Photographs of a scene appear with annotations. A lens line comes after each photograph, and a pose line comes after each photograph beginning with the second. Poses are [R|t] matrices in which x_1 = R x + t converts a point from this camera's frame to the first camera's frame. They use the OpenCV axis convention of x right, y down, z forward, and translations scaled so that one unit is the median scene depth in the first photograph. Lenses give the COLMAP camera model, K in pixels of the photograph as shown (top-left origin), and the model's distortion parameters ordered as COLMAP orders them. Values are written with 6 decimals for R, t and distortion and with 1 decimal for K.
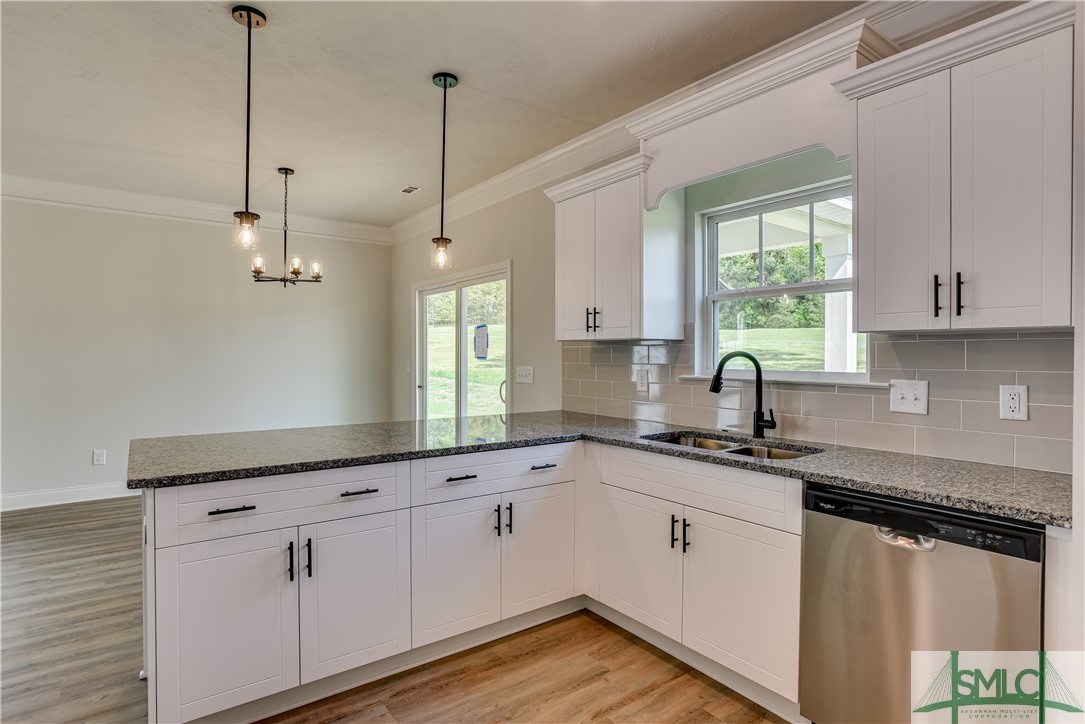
lens RADIAL K [[571.8, 0, 501.6], [0, 571.8, 358.2], [0, 0, 1]] dist [-0.003756, 0.036774]
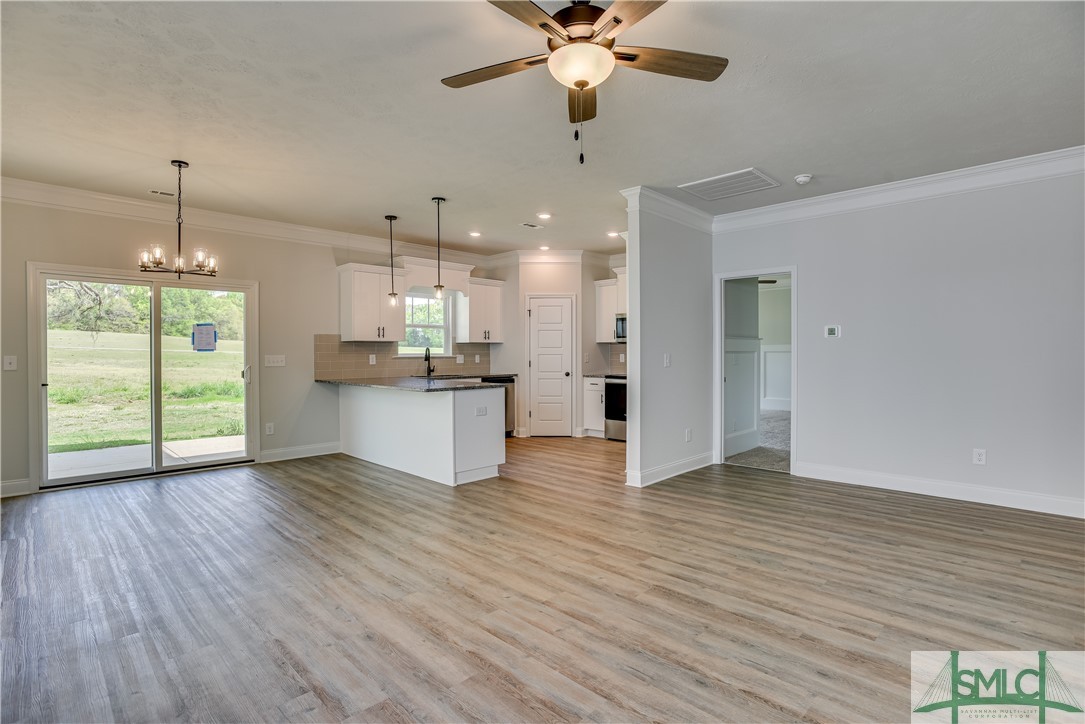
lens RADIAL K [[527.1, 0, 542.7], [0, 527.1, 358.8], [0, 0, 1]] dist [-0.064785, 0.026504]
pose [[-0.176906, -0.012473, 0.984149, -1.942932], [0.008995, 0.999857, 0.014289, 0.012100], [-0.984187, 0.011380, -0.176769, 0.728029]]
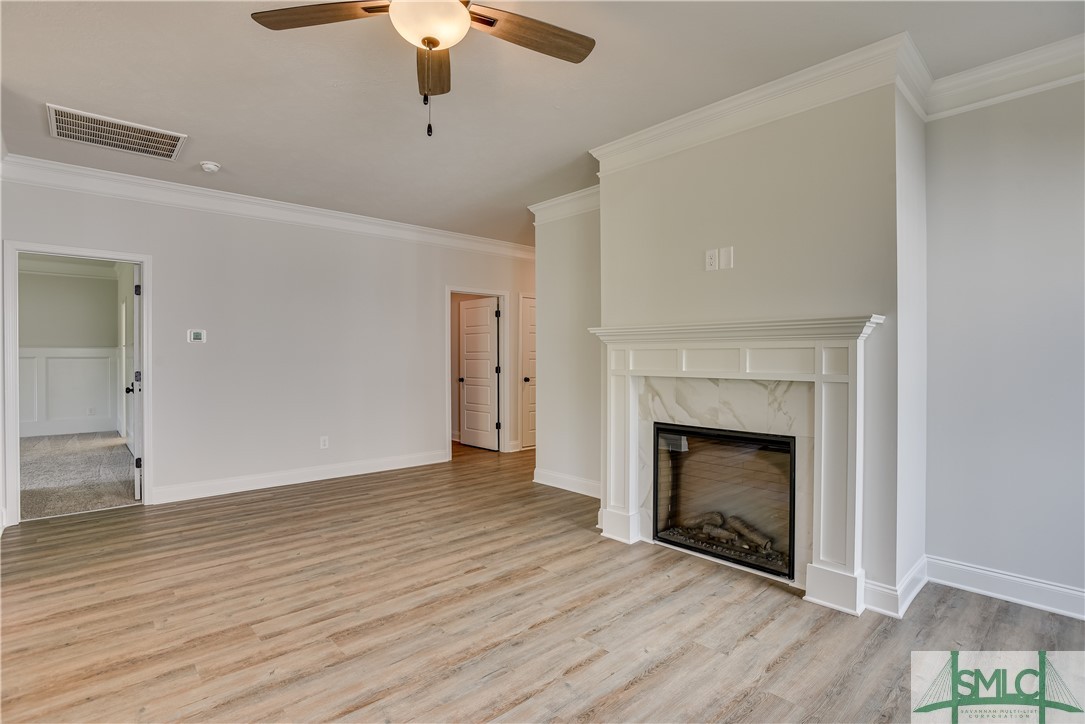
lens RADIAL K [[527.1, 0, 542.7], [0, 527.1, 358.8], [0, 0, 1]] dist [-0.064785, 0.026504]
pose [[-0.991544, -0.002856, -0.129740, -1.353351], [-0.003961, 0.999958, 0.008262, 0.006599], [0.129711, 0.008706, -0.991514, 1.130681]]
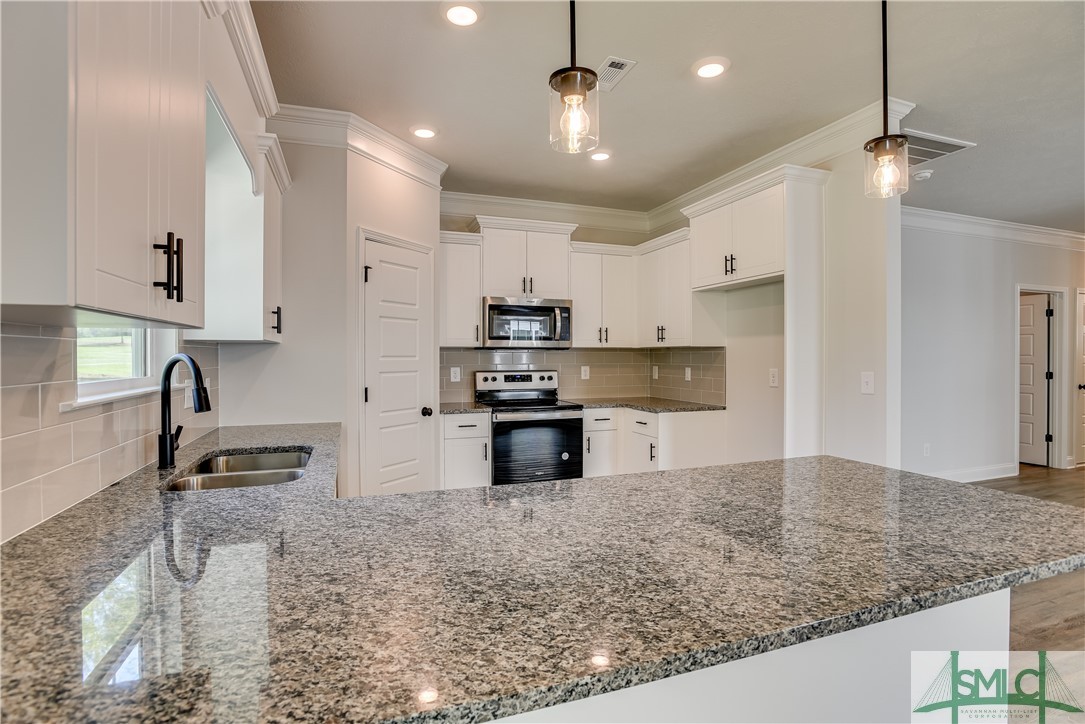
lens RADIAL K [[533.9, 0, 543.8], [0, 533.9, 359.2], [0, 0, 1]] dist [-0.070725, 0.028503]
pose [[-0.967770, -0.003683, 0.251808, -0.175717], [-0.000375, 0.999913, 0.013185, -0.013100], [-0.251835, 0.012665, -0.967687, 1.250847]]
